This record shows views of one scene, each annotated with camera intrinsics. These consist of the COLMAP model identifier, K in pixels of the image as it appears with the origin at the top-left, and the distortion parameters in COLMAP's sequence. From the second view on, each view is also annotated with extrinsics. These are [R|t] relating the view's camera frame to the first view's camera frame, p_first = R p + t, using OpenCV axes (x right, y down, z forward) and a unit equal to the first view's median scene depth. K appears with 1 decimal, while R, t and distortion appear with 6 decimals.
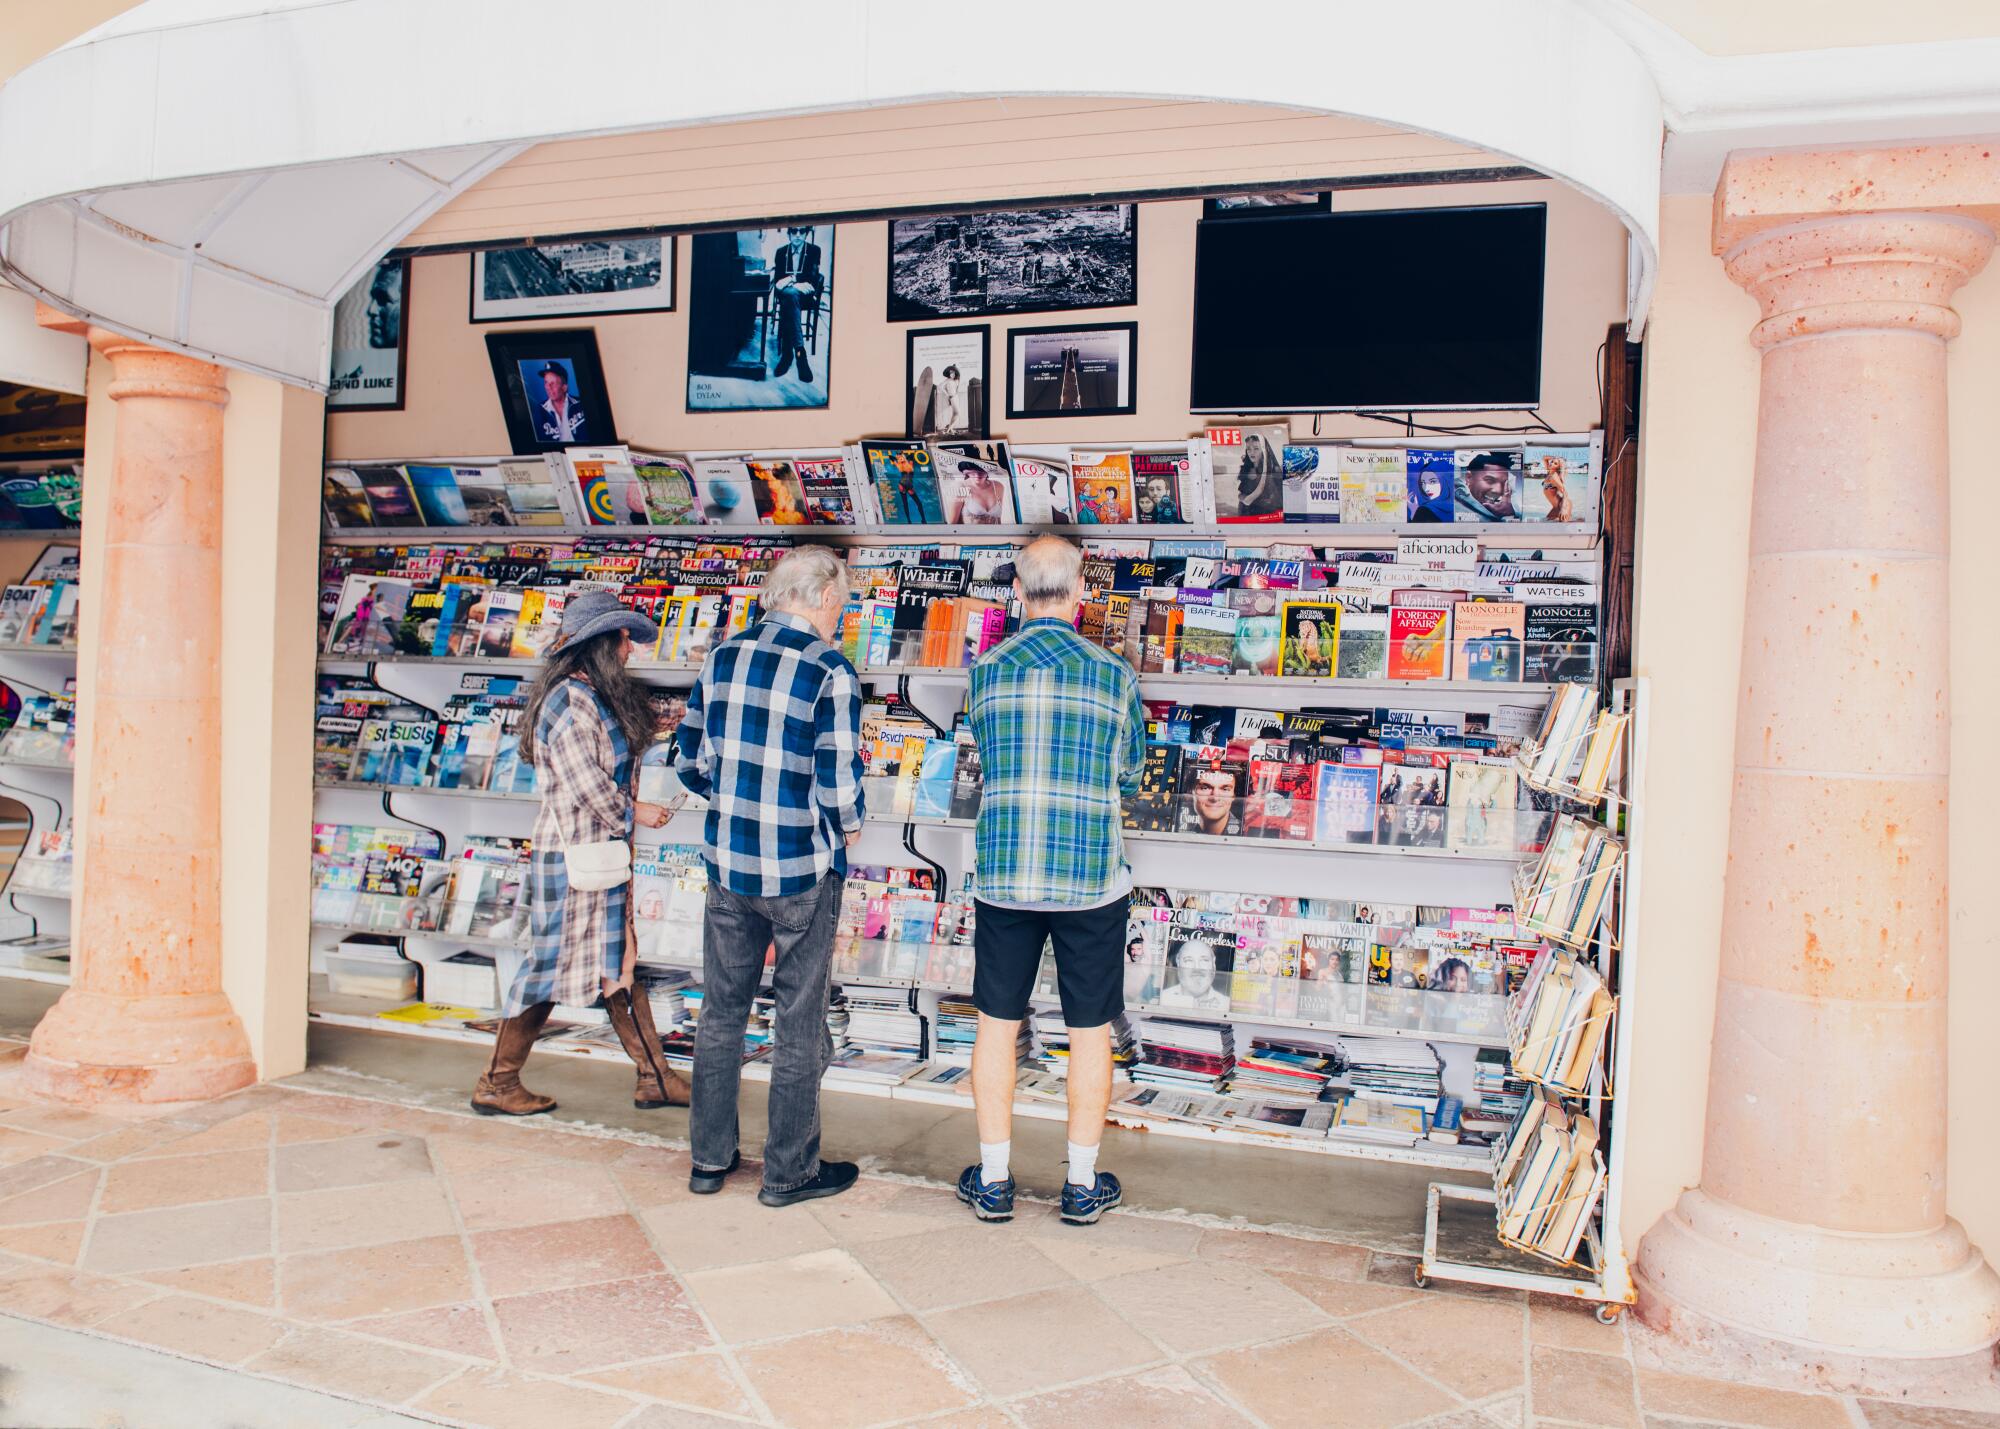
lens RADIAL K [[1584.2, 0, 1000.0], [0, 1584.2, 714.5], [0, 0, 1]] dist [-0.053203, 0.000325]
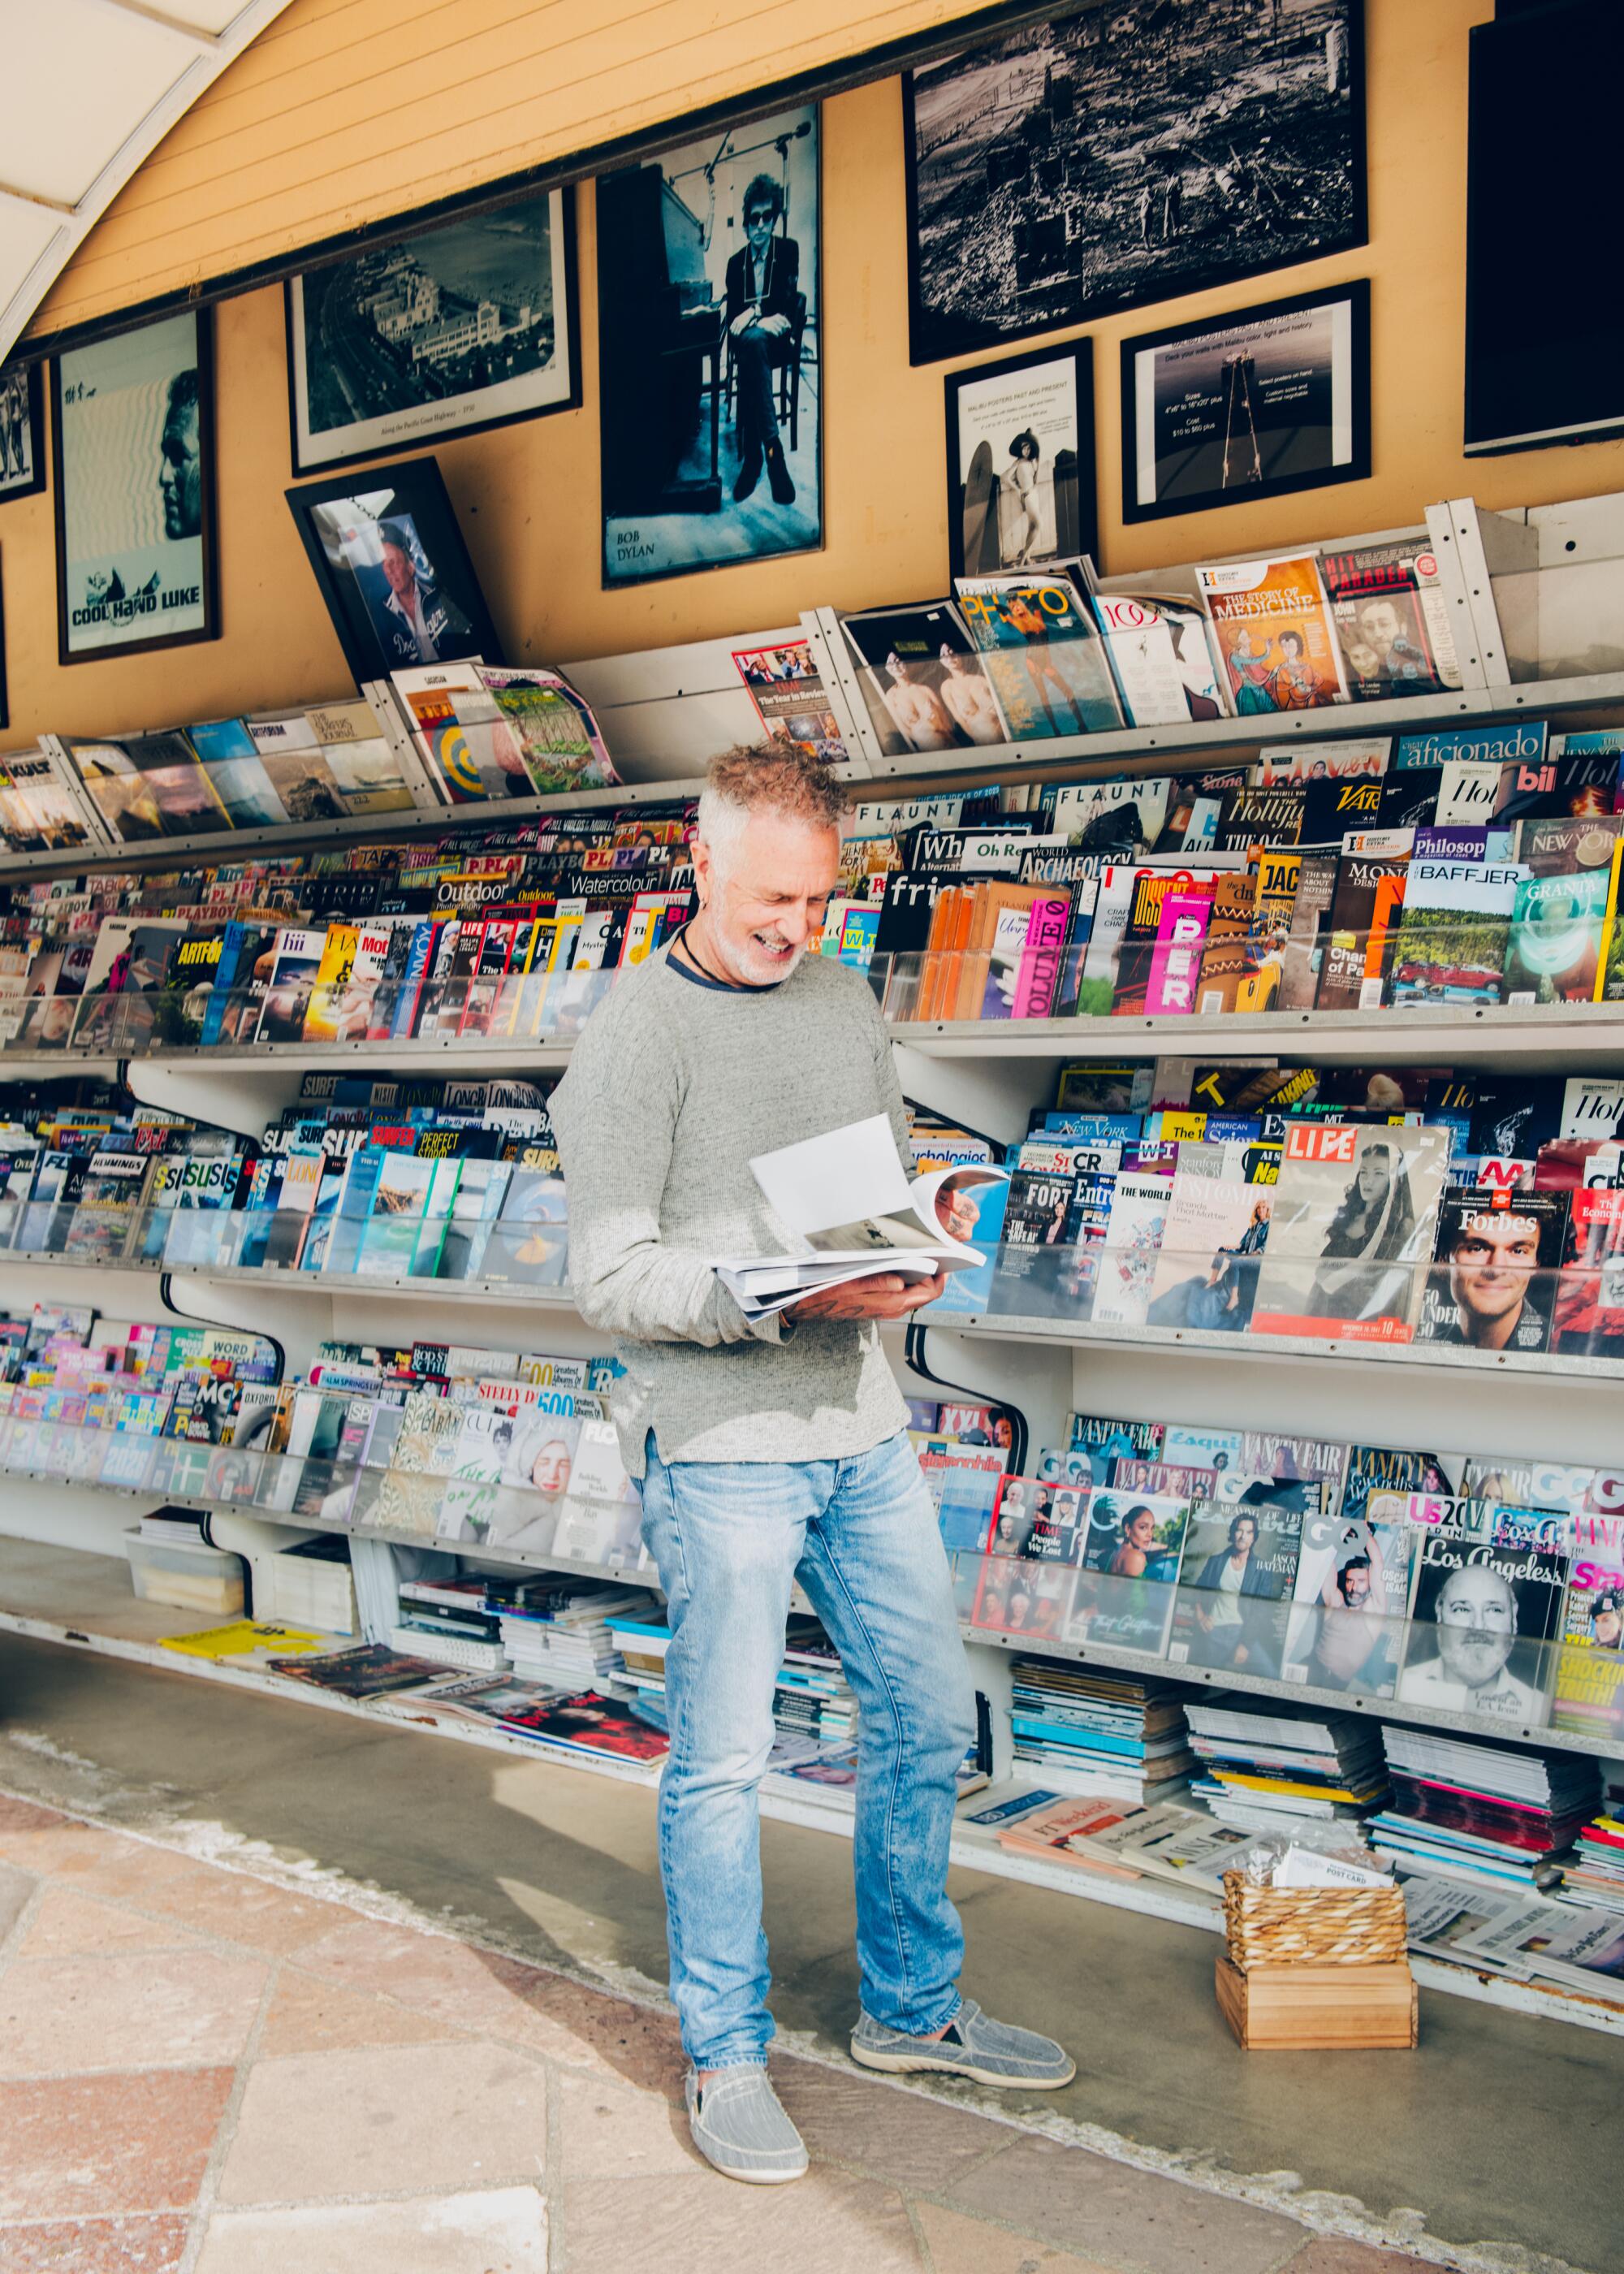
lens RADIAL K [[2429.6, 0, 809.5], [0, 2429.6, 1219.3], [0, 0, 1]] dist [0.030970, 0.007356]
pose [[0.929773, -0.020191, -0.367580, 0.190858], [0.034955, 0.998825, 0.033552, 0.005762], [0.366471, -0.044045, 0.929386, 0.226696]]
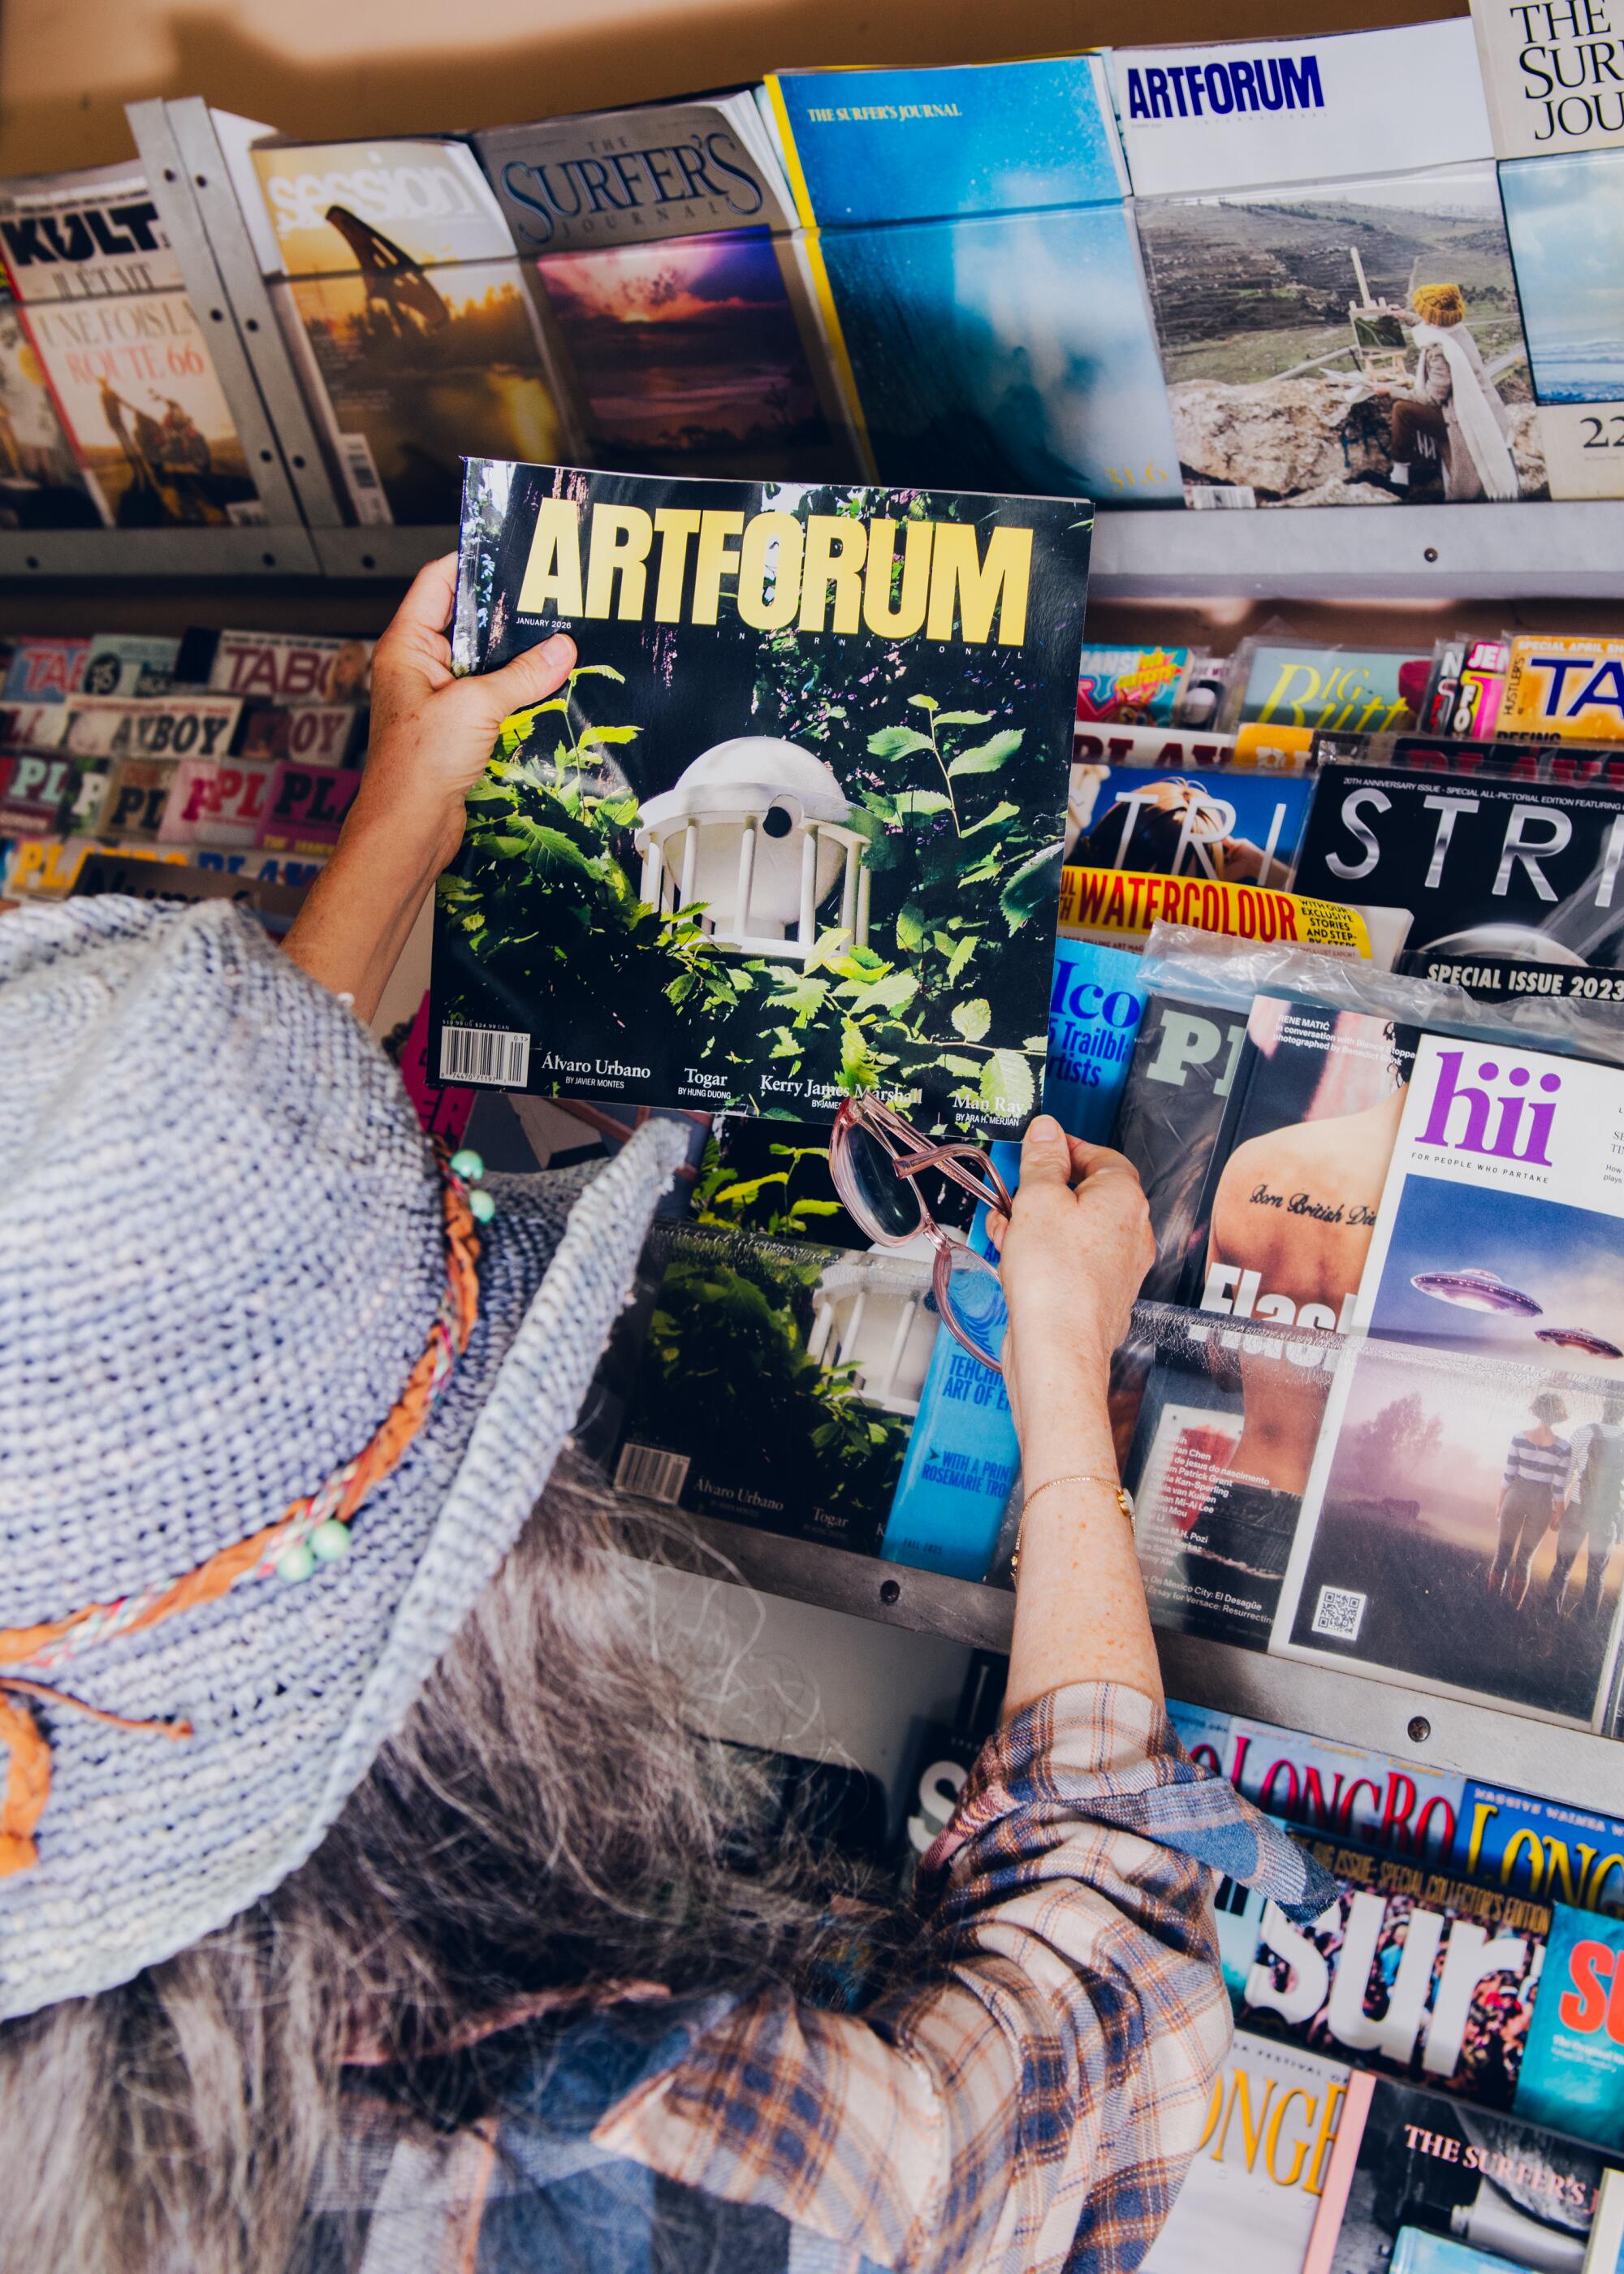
lens RADIAL K [[2685.2, 0, 811.3], [0, 2685.2, 996.8], [0, 0, 1]] dist [0.047810, 0.043999]
pose [[0.939585, 0.064833, -0.336120, -0.301529], [-0.067236, 0.997727, 0.004496, -0.079174], [0.335648, 0.018375, 0.941808, 0.808494]]
